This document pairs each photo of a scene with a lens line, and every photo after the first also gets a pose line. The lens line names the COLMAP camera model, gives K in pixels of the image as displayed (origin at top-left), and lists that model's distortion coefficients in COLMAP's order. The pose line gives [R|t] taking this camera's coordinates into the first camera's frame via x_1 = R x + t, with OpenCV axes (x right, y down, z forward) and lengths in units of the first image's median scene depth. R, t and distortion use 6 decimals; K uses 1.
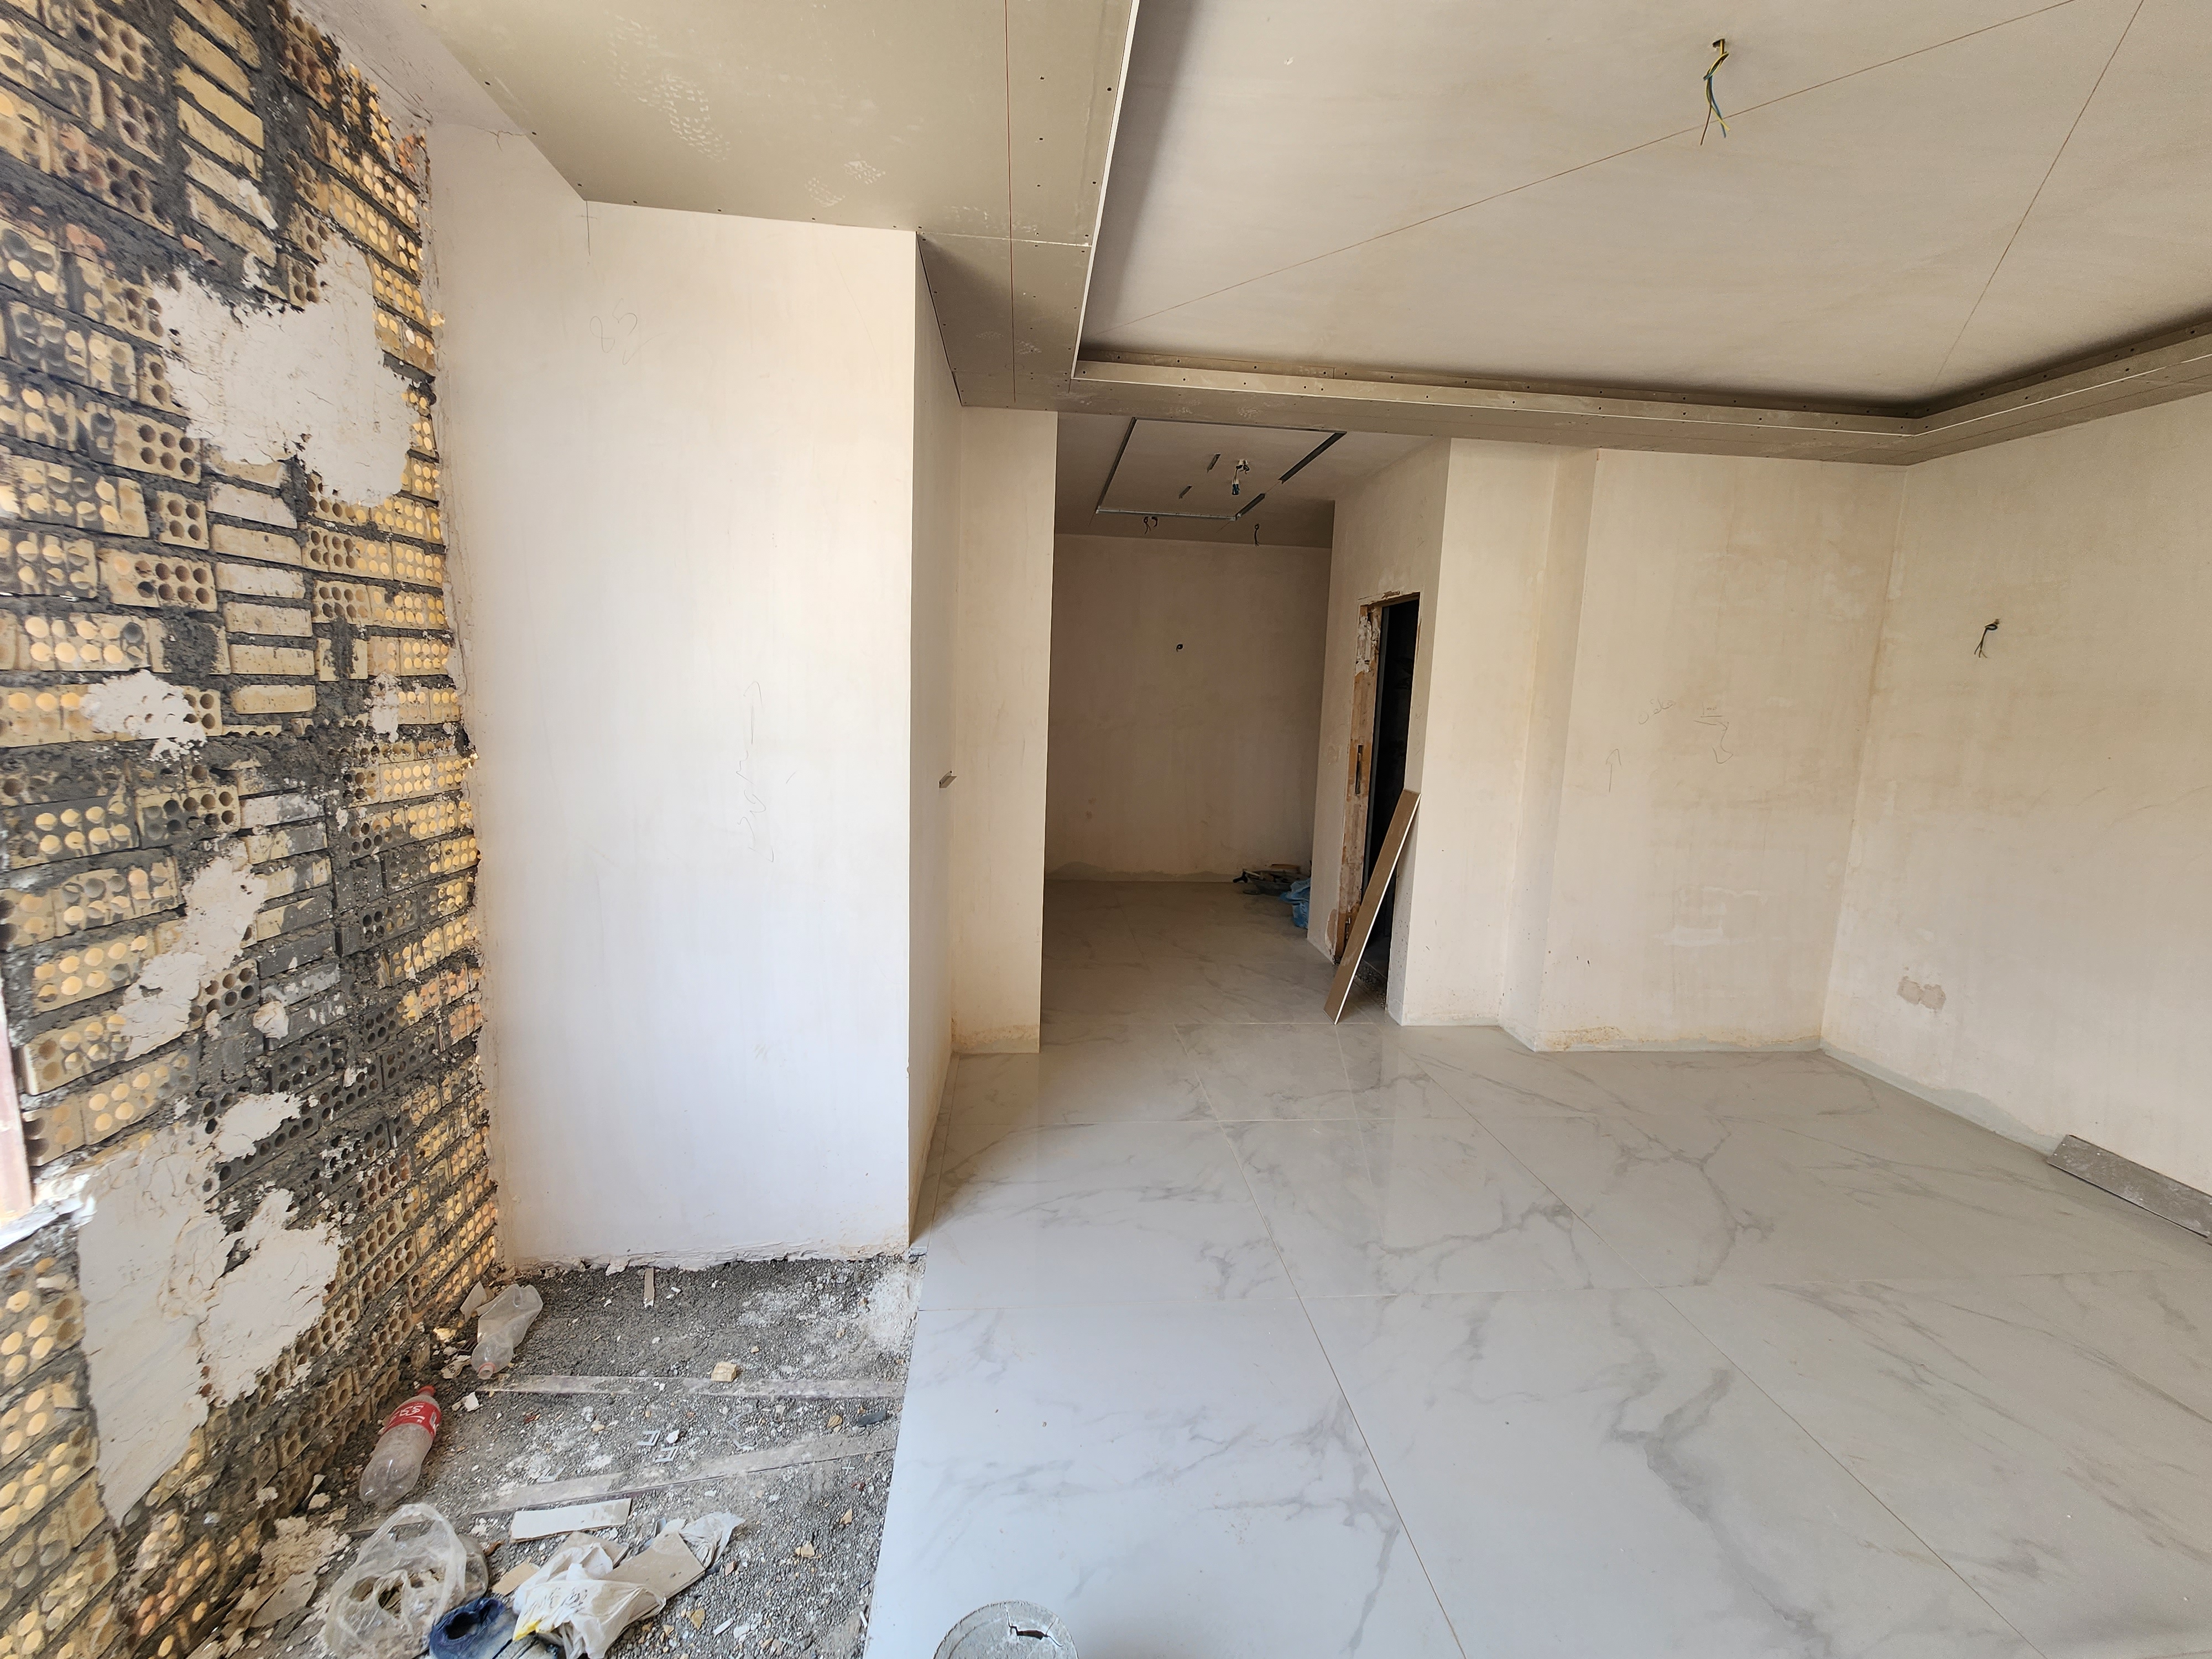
lens RADIAL K [[905.9, 0, 1107.3], [0, 905.9, 823.2], [0, 0, 1]] dist [-0.001493, -0.000761]
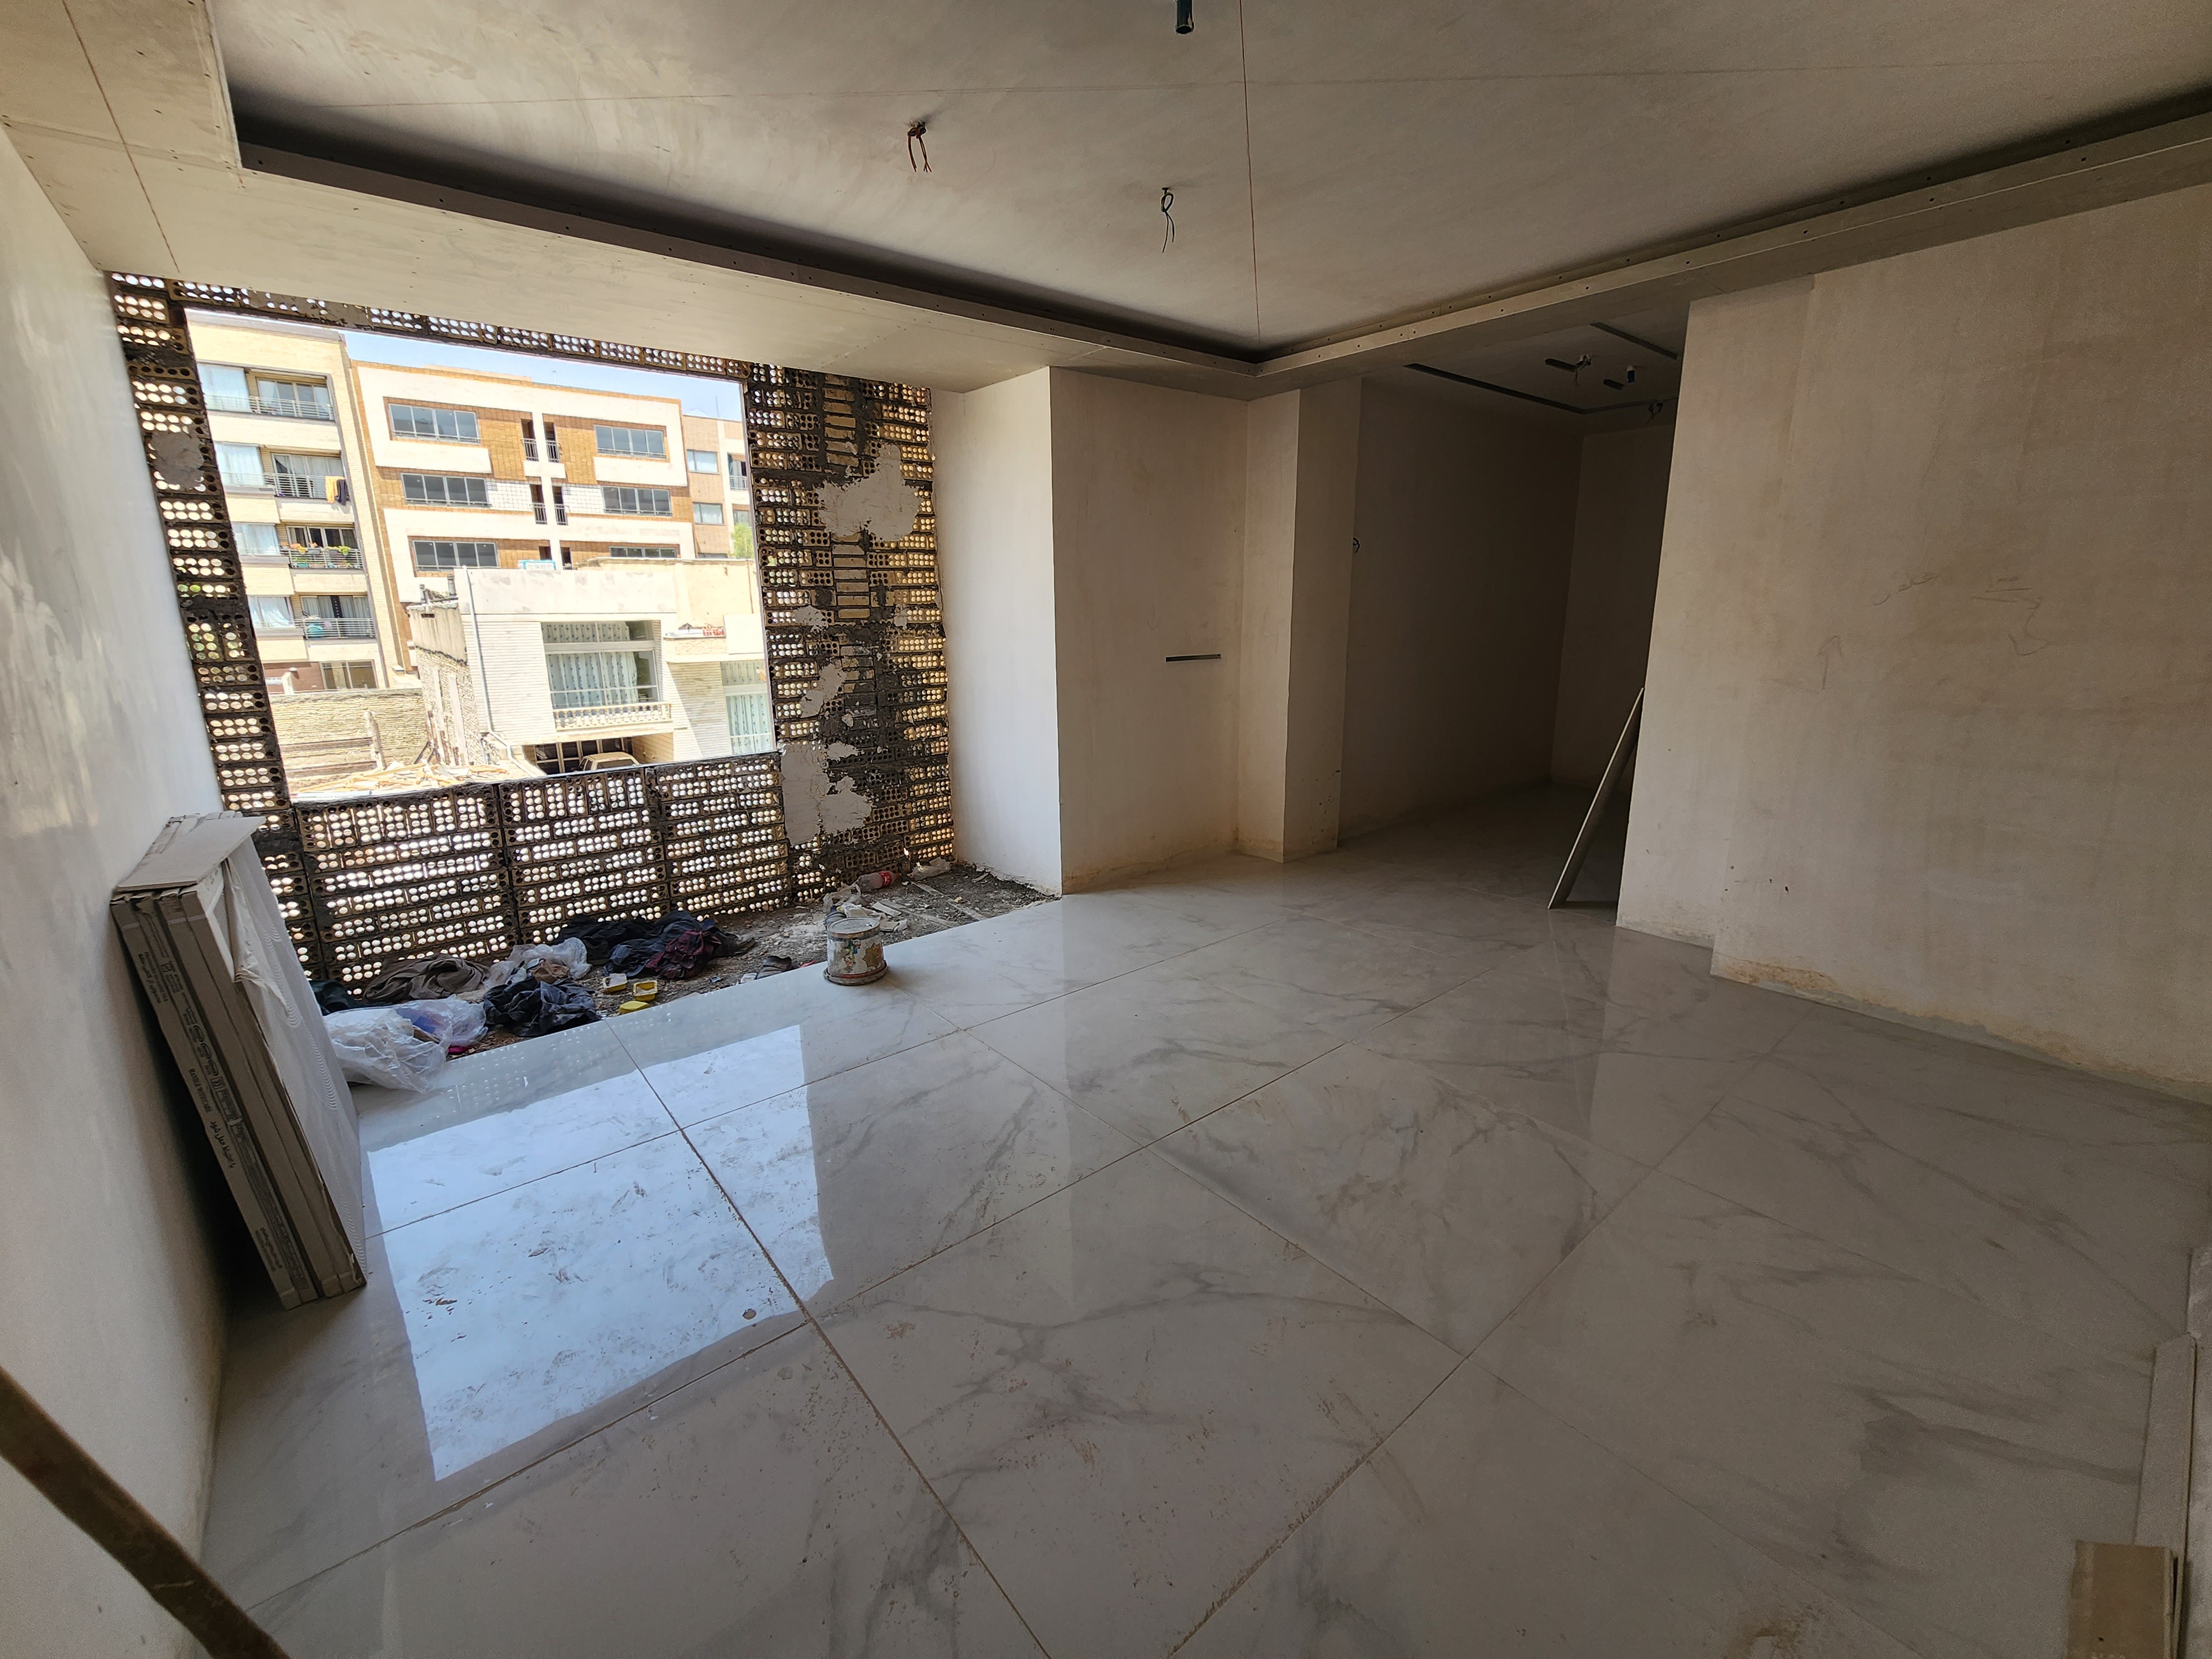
lens RADIAL K [[905.9, 0, 1107.3], [0, 905.9, 823.2], [0, 0, 1]] dist [-0.001493, -0.000761]
pose [[0.572273, 0.153416, -0.805585, 1.799380], [-0.087712, 0.988161, 0.125876, 0.085083], [0.815359, -0.001376, 0.578955, -0.053847]]
